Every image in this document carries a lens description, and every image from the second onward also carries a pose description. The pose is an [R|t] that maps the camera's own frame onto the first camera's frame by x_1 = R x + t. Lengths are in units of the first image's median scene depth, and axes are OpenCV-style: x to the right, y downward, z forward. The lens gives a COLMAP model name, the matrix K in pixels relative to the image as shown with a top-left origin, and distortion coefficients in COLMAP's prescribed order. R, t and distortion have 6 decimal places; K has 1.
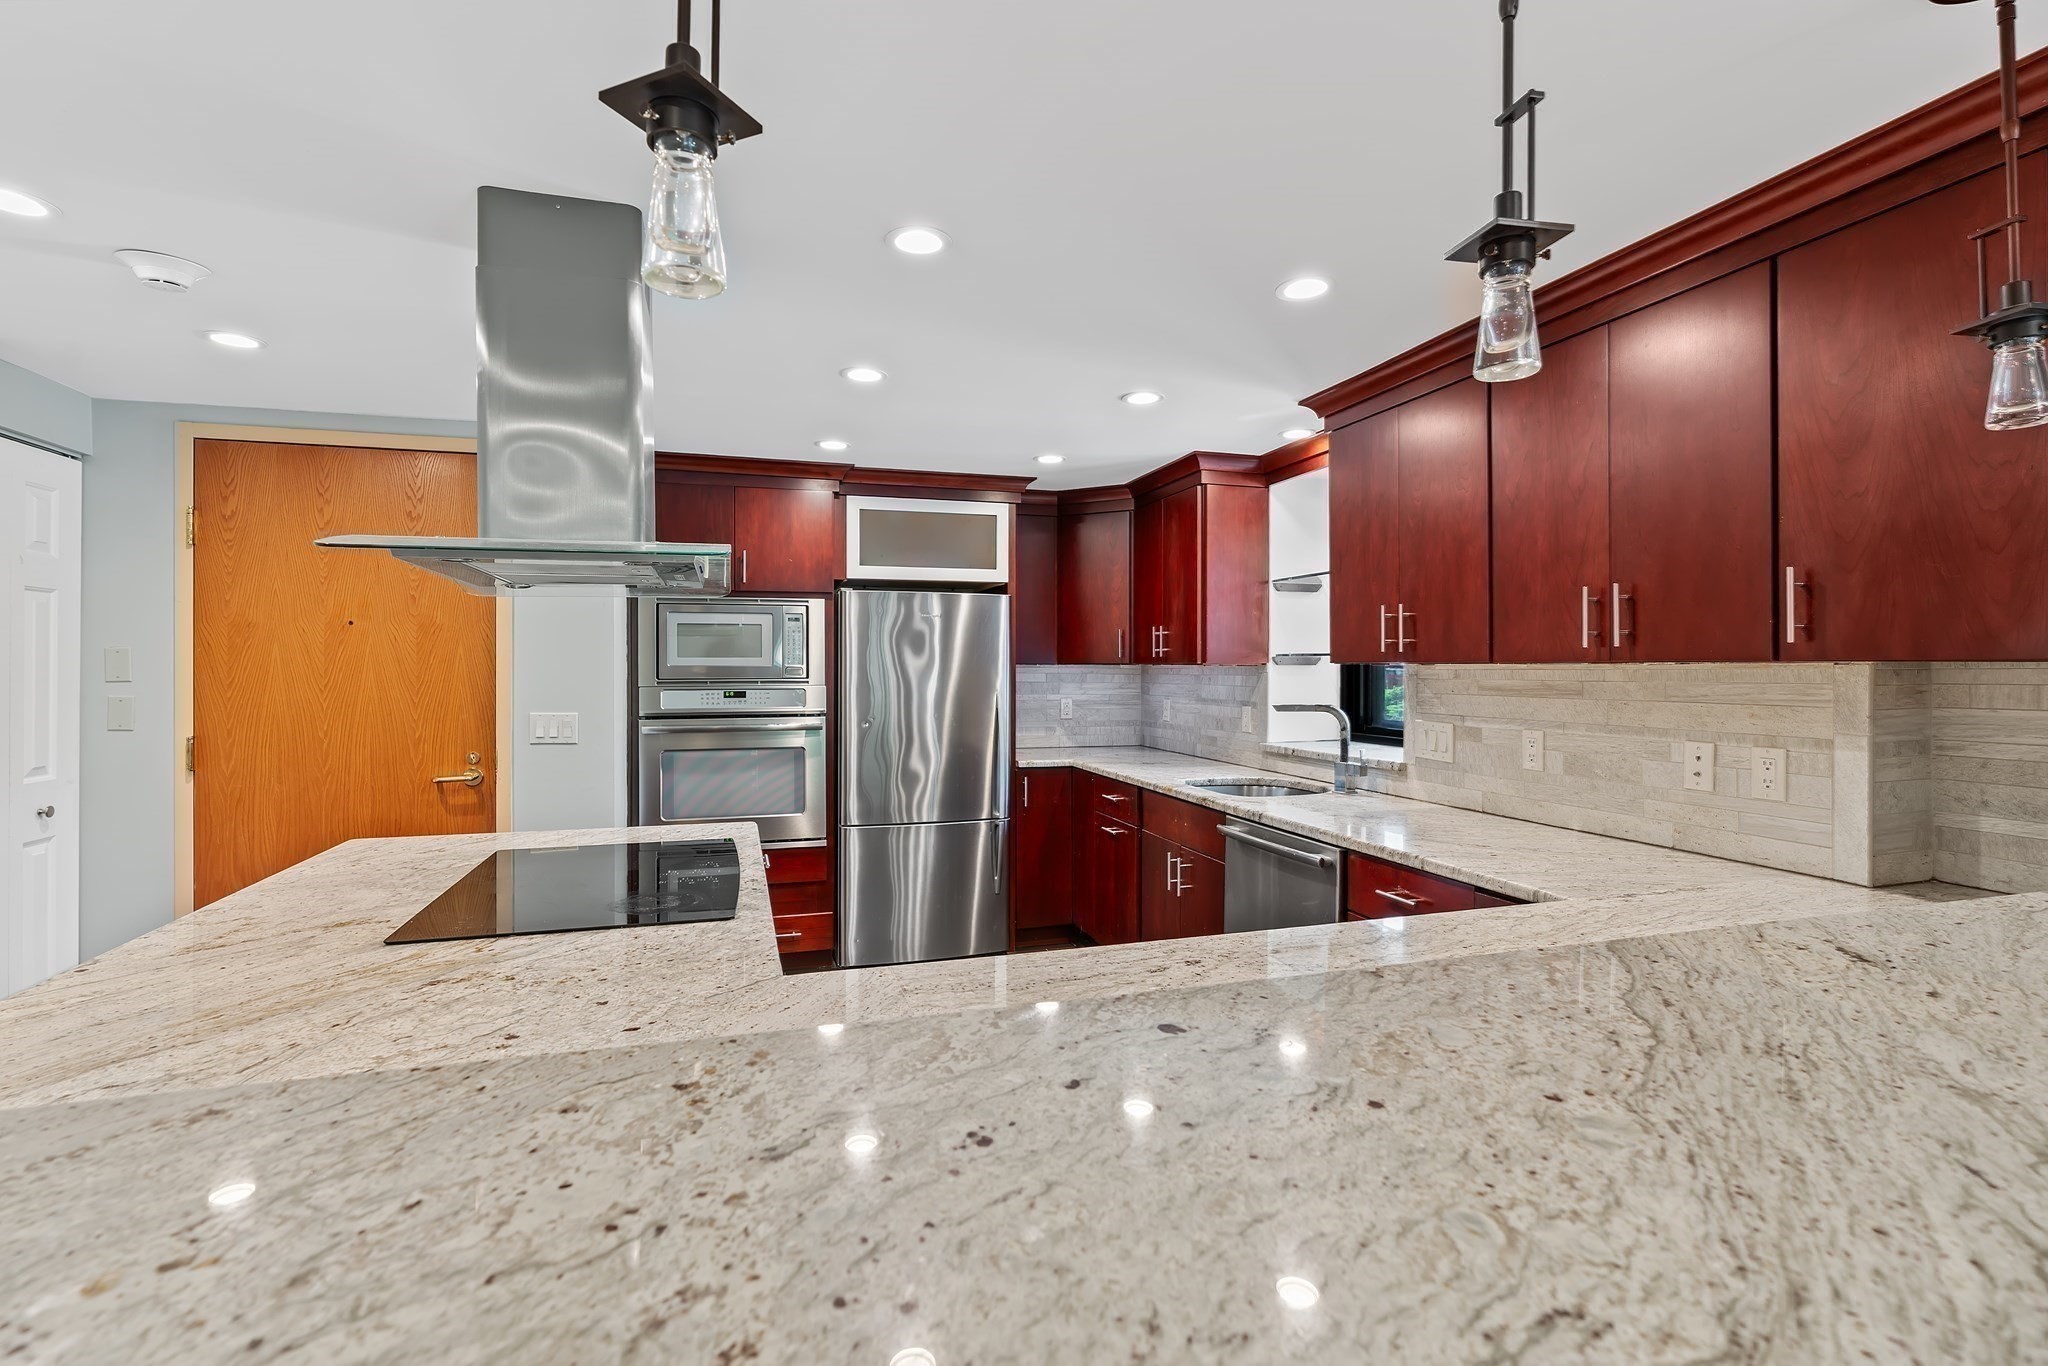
lens RADIAL K [[925.4, 0, 1027.8], [0, 925.4, 667.0], [0, 0, 1]] dist [-0.006244, 0.003194]
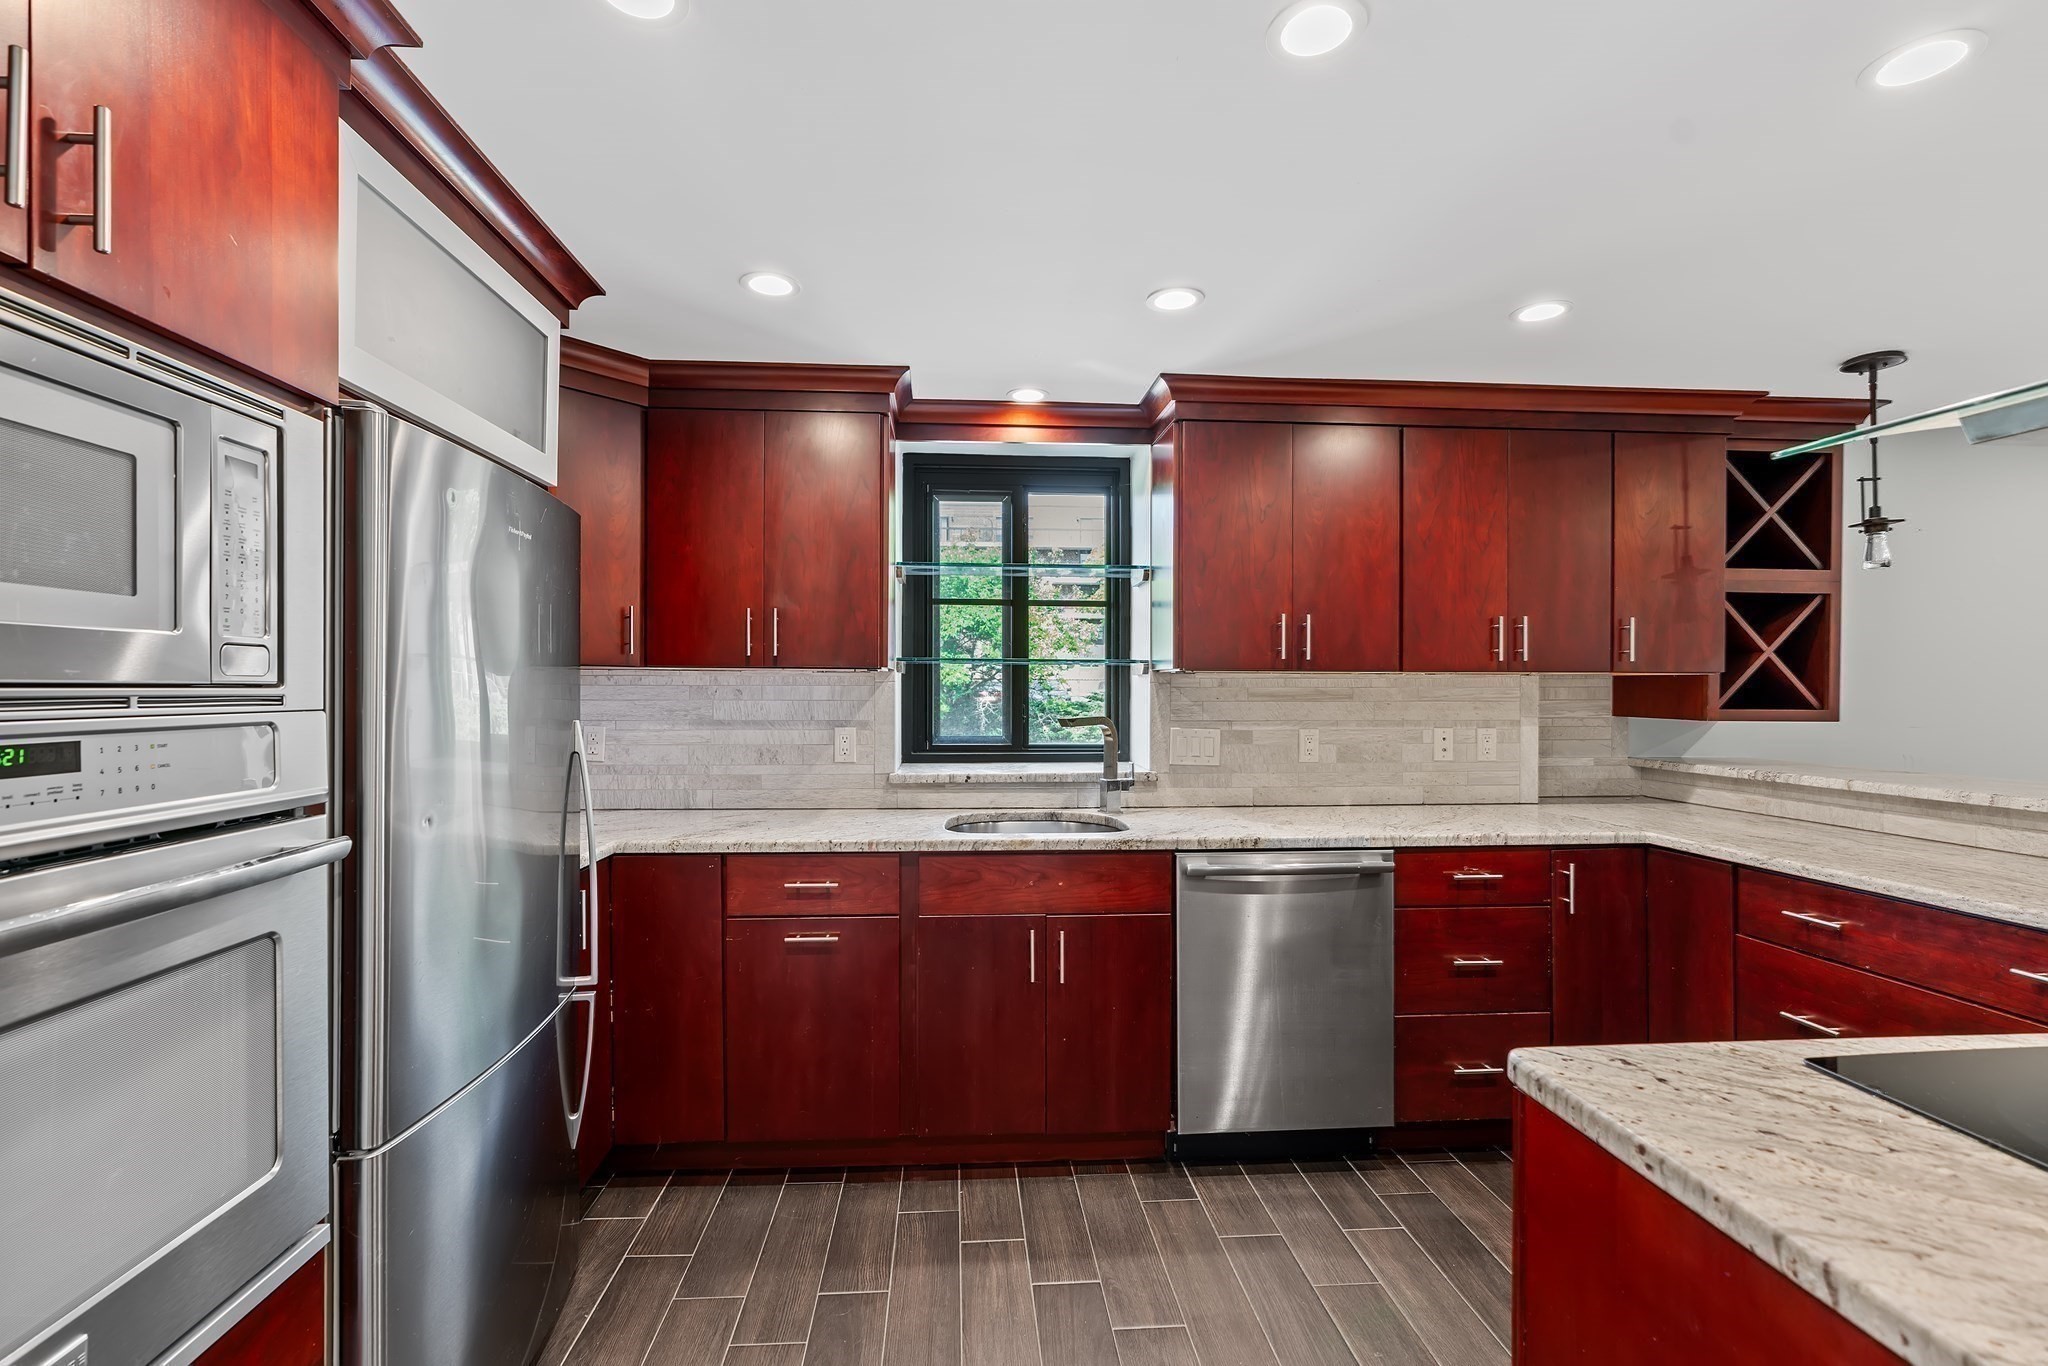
lens RADIAL K [[925.4, 0, 1022.8], [0, 925.4, 694.9], [0, 0, 1]] dist [-0.006244, 0.003194]
pose [[0.227039, -0.004831, 0.973874, -0.470901], [-0.003365, 0.999978, 0.005745, 0.012536], [-0.973880, -0.004582, 0.227018, 0.728532]]
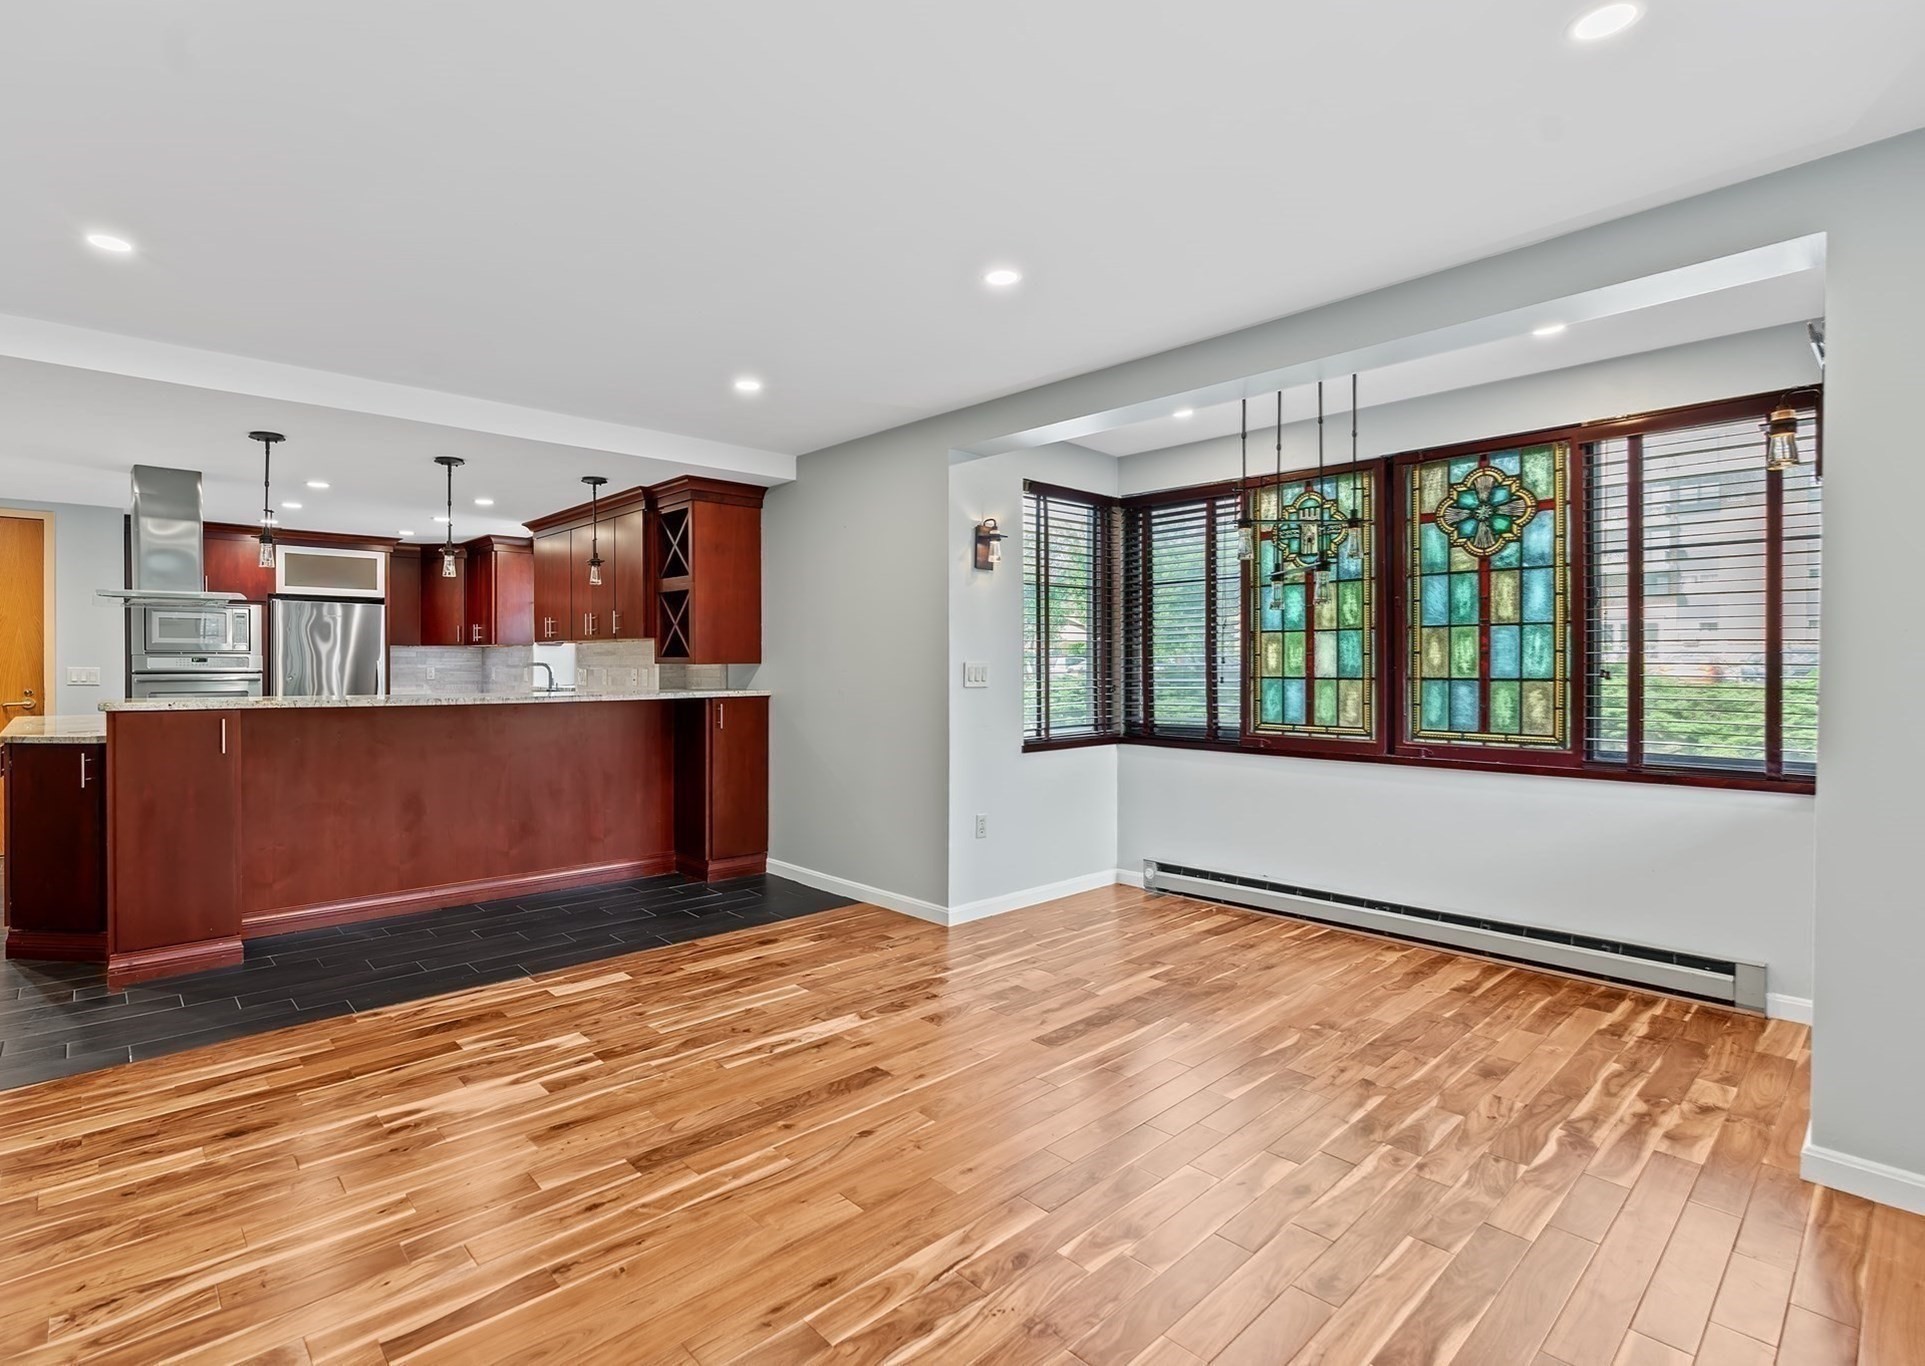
lens RADIAL K [[926.9, 0, 885.3], [0, 926.9, 686.4], [0, 0, 1]] dist [0.005449, 0.000488]
pose [[0.914878, -0.008909, 0.403632, 0.148671], [-0.000356, 0.999738, 0.022872, 0.038745], [-0.403730, -0.021068, 0.914636, -1.085499]]
